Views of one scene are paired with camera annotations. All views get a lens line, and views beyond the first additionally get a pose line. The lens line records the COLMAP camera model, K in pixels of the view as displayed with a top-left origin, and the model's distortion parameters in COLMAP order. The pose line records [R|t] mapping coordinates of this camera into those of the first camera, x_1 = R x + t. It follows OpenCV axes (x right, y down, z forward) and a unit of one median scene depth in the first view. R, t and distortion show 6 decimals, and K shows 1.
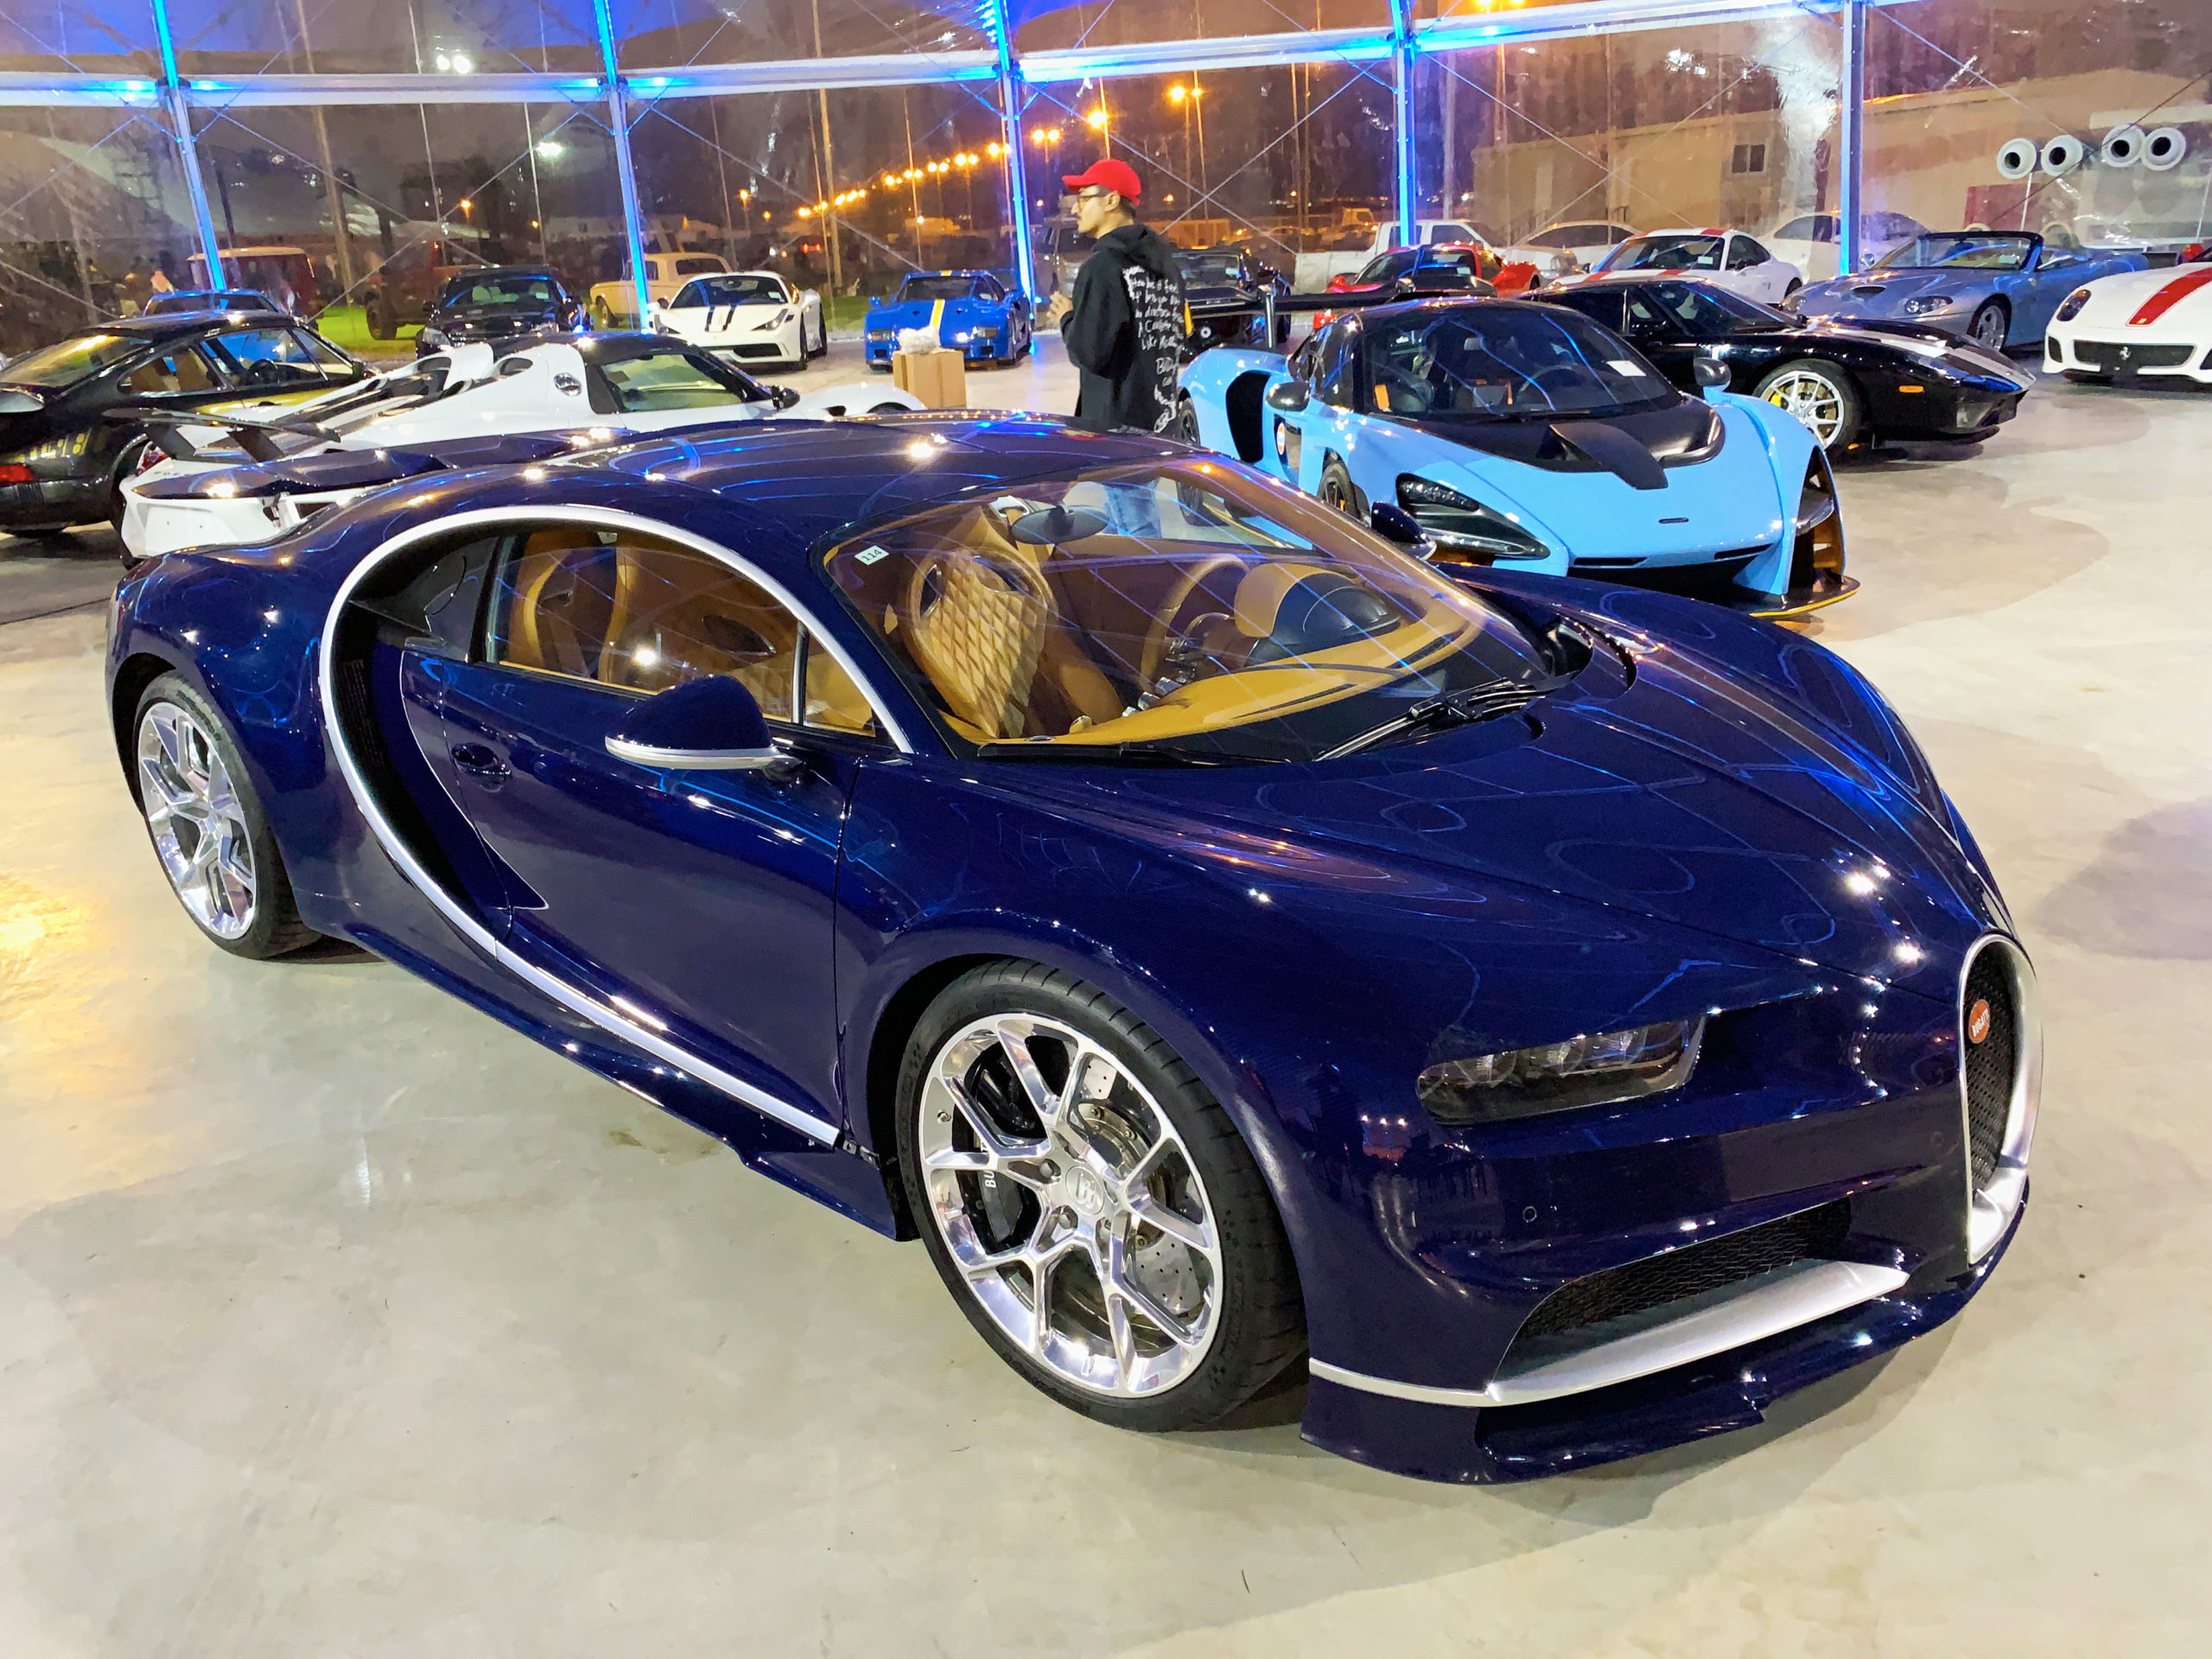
lens RADIAL K [[1685.7, 0, 1096.2], [0, 1685.7, 819.2], [0, 0, 1]] dist [0.012034, -0.006653]
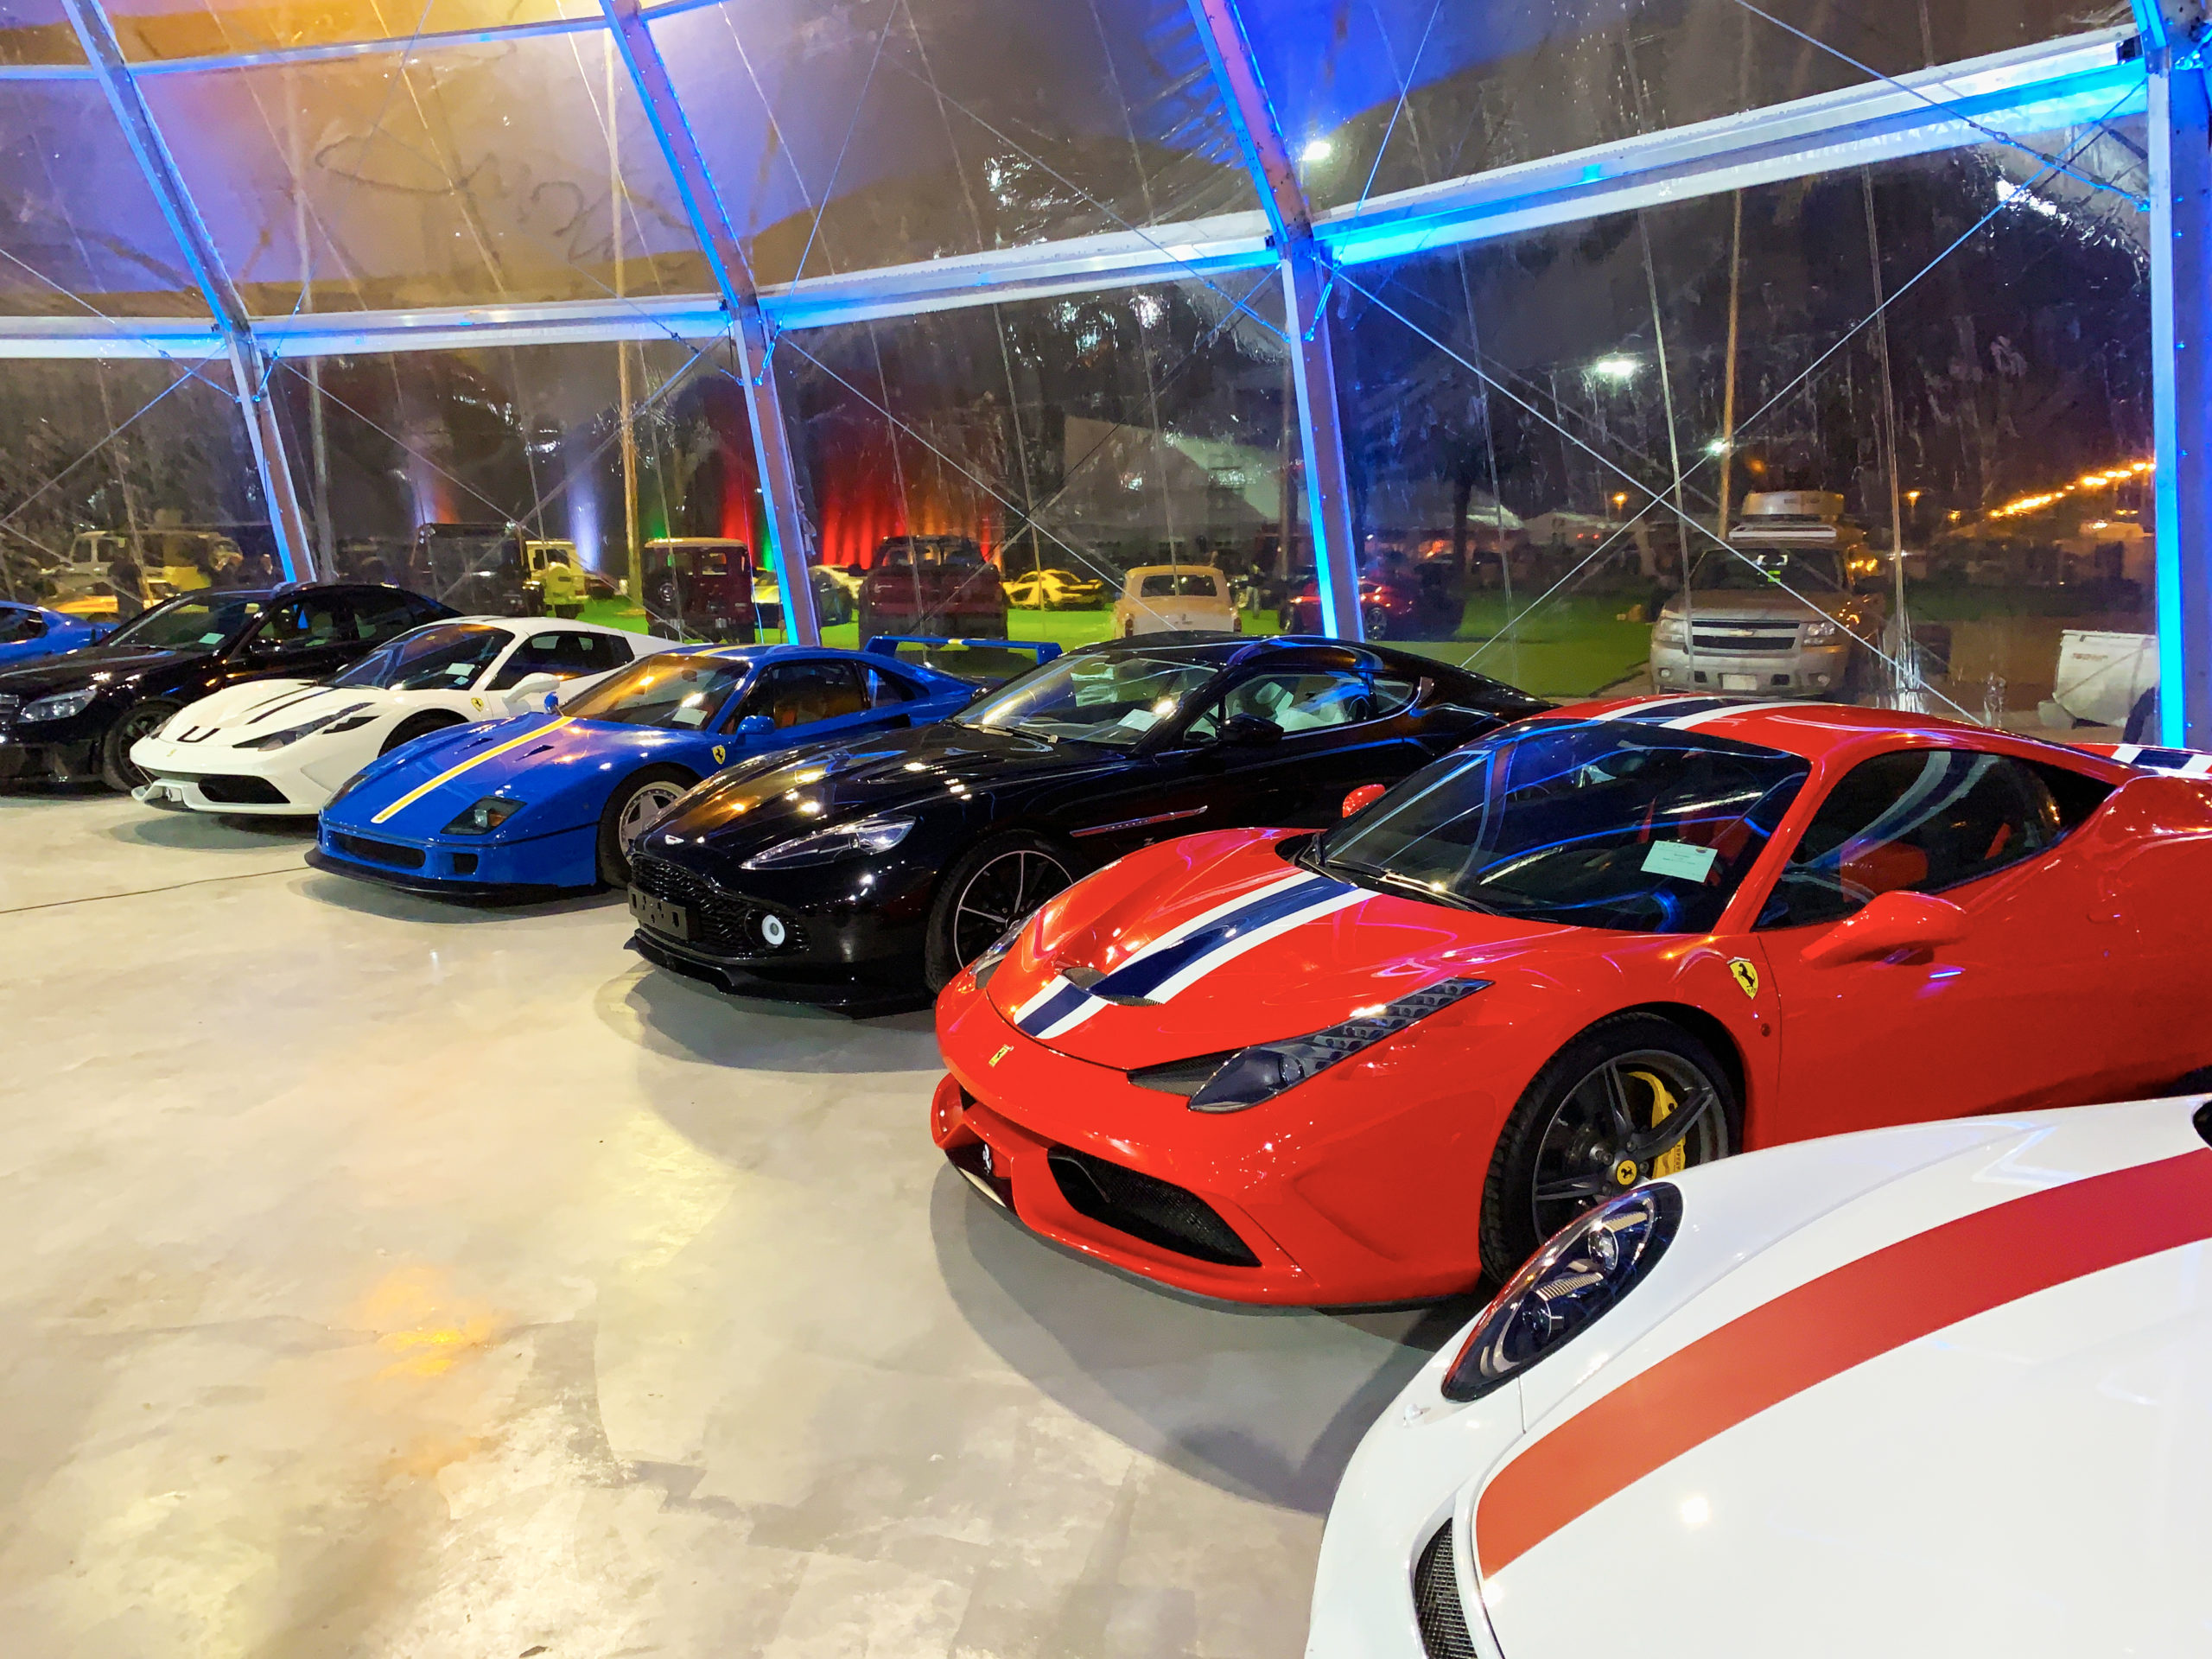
lens RADIAL K [[1685.7, 0, 1114.9], [0, 1685.7, 827.2], [0, 0, 1]] dist [0.012034, -0.006653]
pose [[0.795090, 0.135666, -0.591123, 0.261989], [-0.226217, 0.970661, -0.081501, -0.274212], [0.562723, 0.198522, 0.802453, 0.736074]]
